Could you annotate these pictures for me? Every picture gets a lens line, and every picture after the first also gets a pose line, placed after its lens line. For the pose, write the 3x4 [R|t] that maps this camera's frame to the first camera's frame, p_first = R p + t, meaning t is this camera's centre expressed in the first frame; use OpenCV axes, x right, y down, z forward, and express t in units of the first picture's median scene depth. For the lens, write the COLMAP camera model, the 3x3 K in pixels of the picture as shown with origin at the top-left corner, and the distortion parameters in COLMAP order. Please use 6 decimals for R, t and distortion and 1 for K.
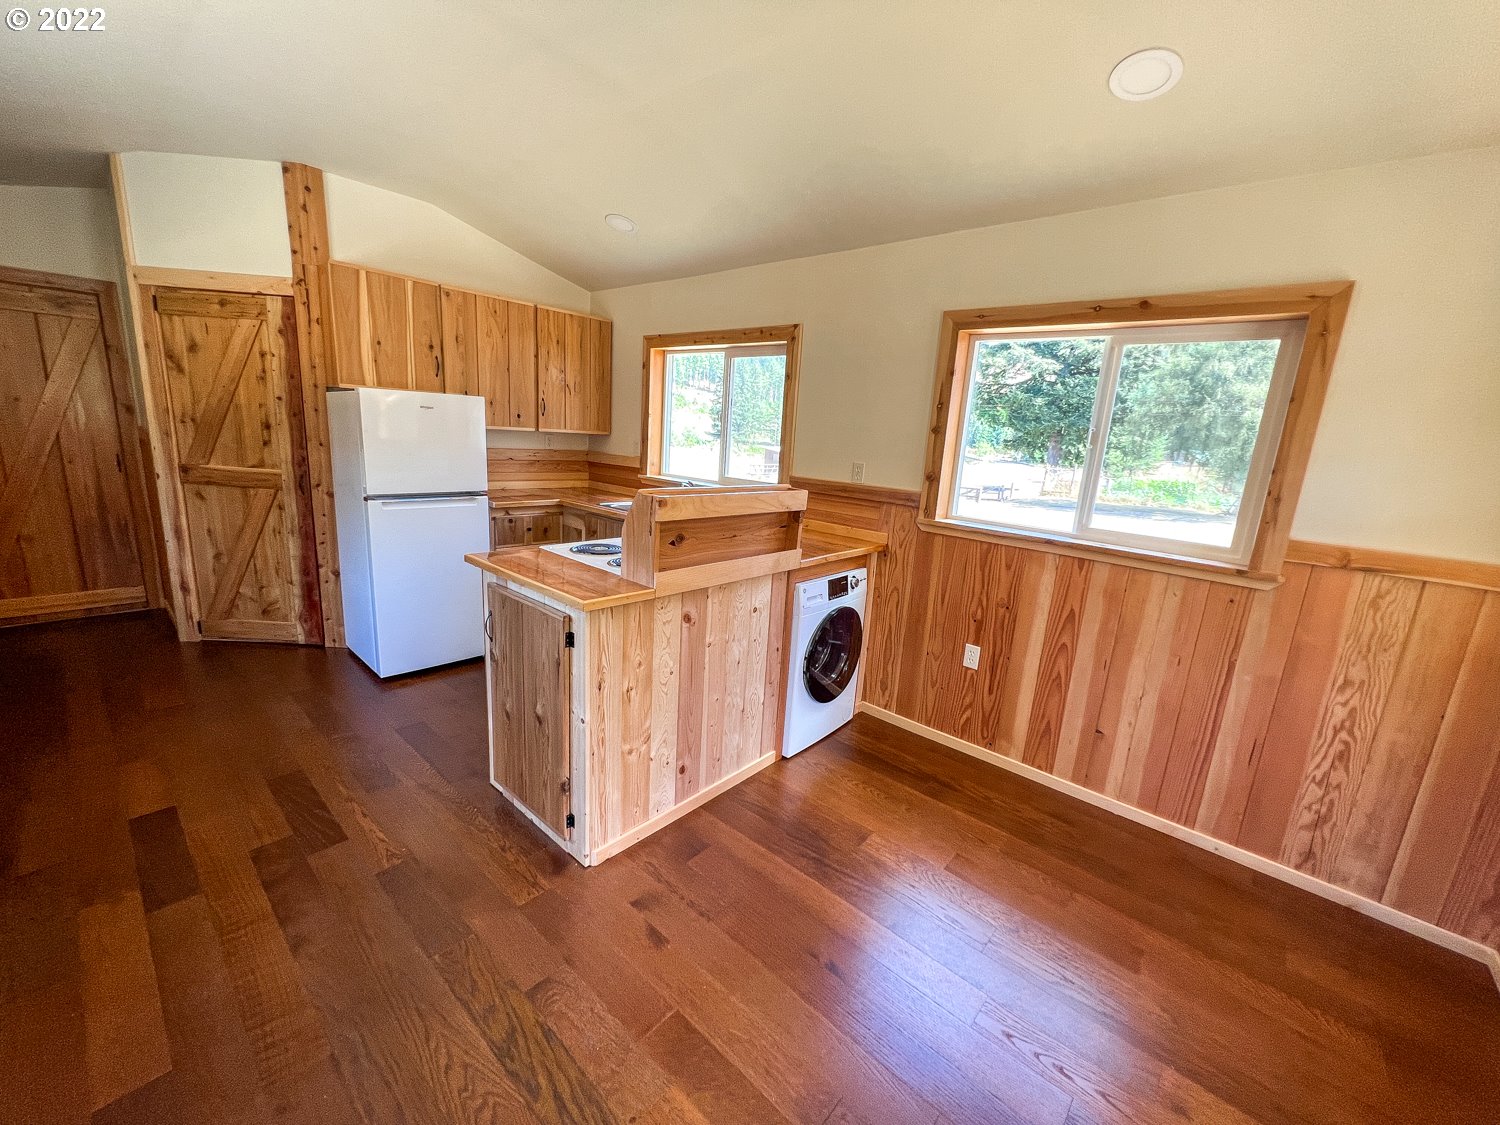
lens RADIAL K [[601.6, 0, 744.3], [0, 601.6, 560.9], [0, 0, 1]] dist [-0.000128, 0.000835]
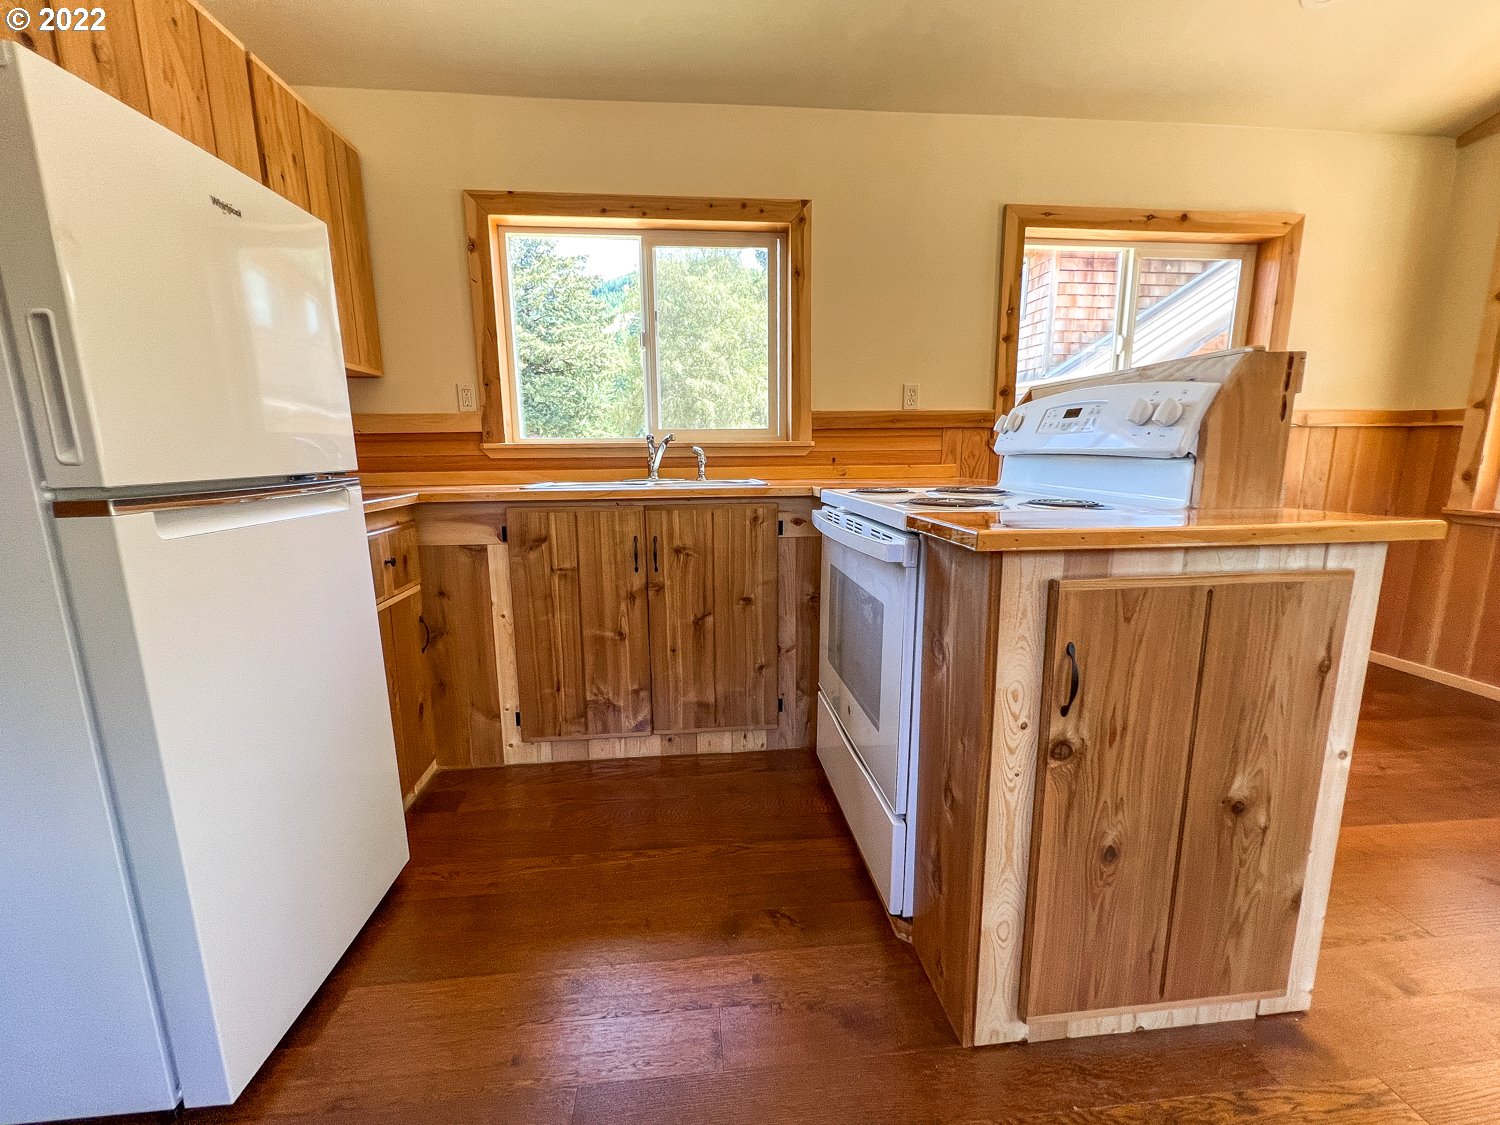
lens RADIAL K [[623.2, 0, 744.7], [0, 623.2, 561.2], [0, 0, 1]] dist [-0.003475, 0.000359]
pose [[0.675655, -0.199561, 0.709694, -0.613719], [0.209857, 0.974902, 0.074344, -0.038935], [-0.706718, 0.098703, 0.700577, 0.591155]]
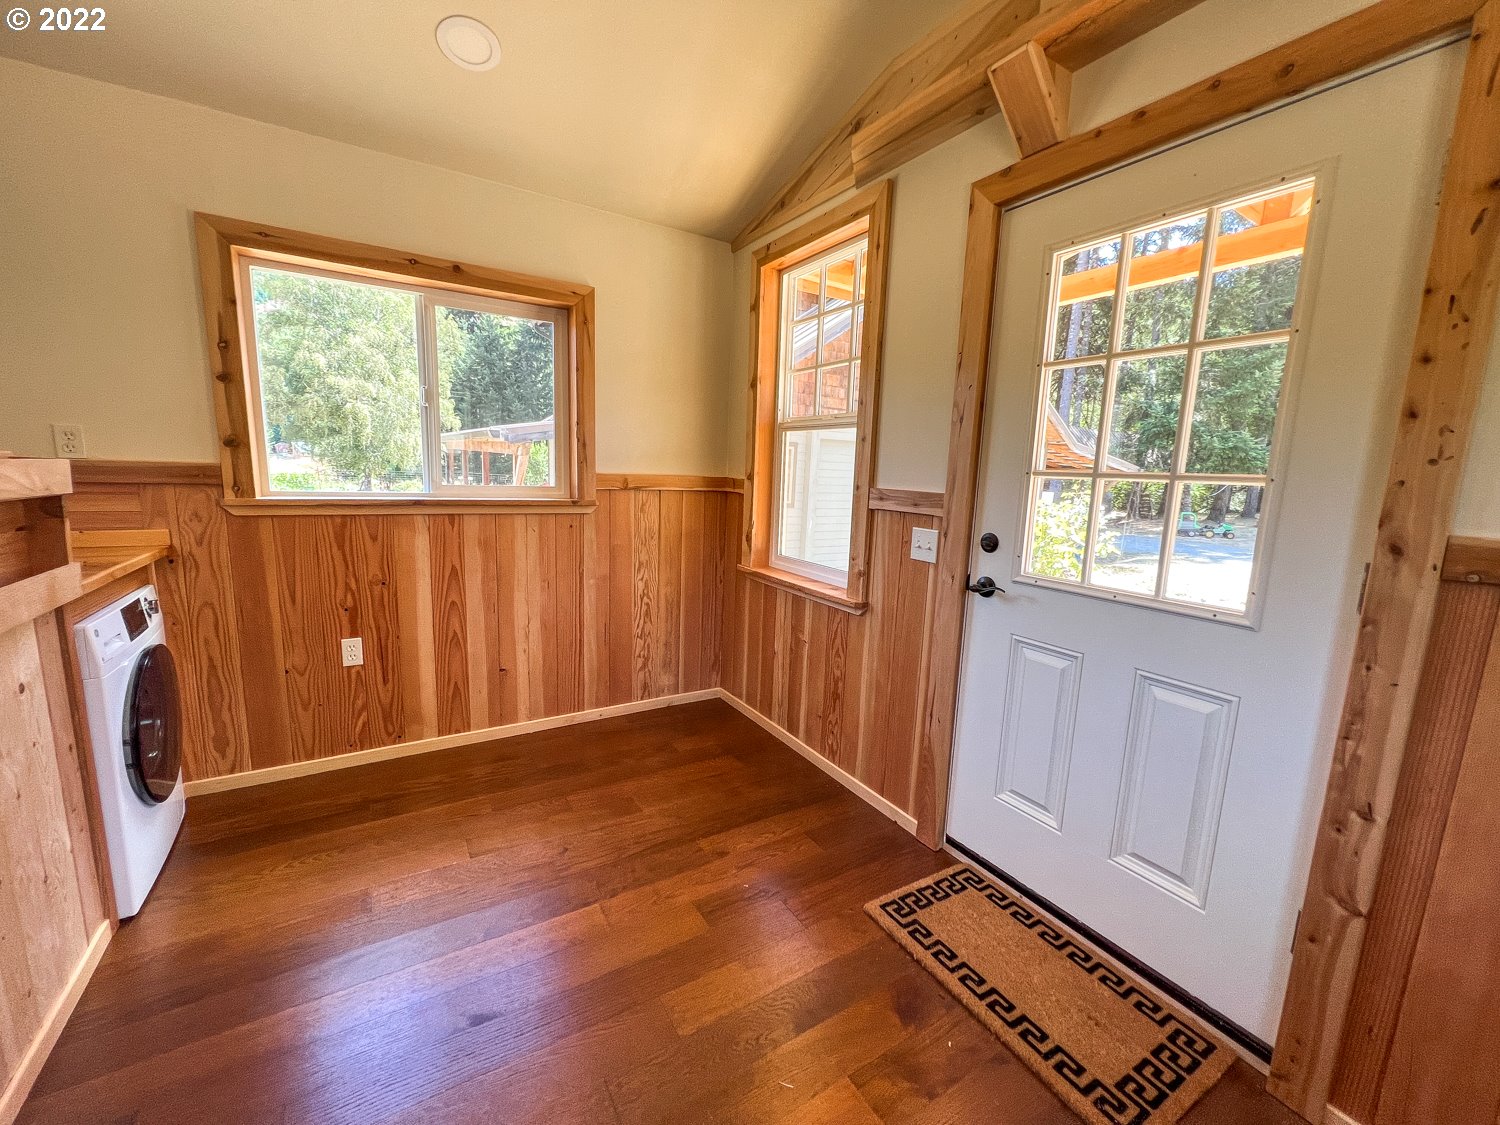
lens RADIAL K [[606.3, 0, 740.1], [0, 606.3, 559.3], [0, 0, 1]] dist [0.000777, 0.000225]
pose [[0.297580, -0.197435, 0.934059, -0.211652], [0.190318, 0.971013, 0.144613, 0.011471], [-0.935535, 0.134734, 0.326529, 0.173926]]
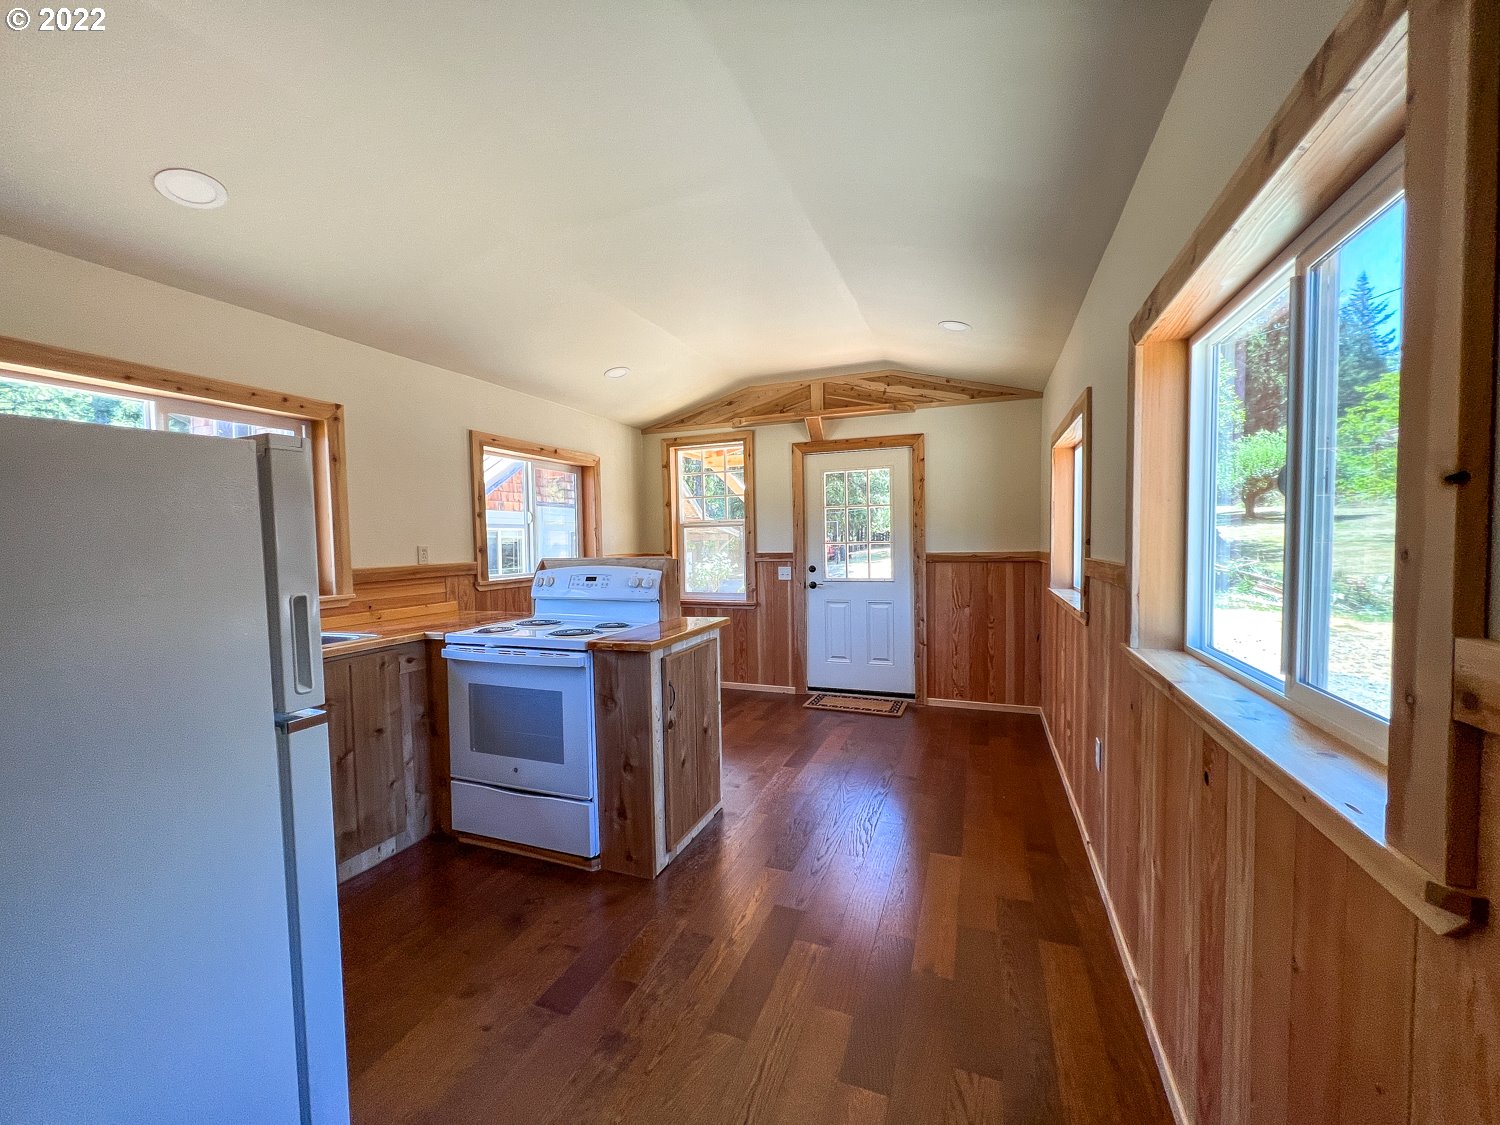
lens RADIAL K [[601.6, 0, 744.3], [0, 601.6, 560.9], [0, 0, 1]] dist [-0.000128, 0.000835]
pose [[-0.343993, -0.091353, 0.934518, -1.040806], [0.199769, 0.965350, 0.167902, -0.204208], [-0.917475, 0.244444, -0.313824, 0.815736]]
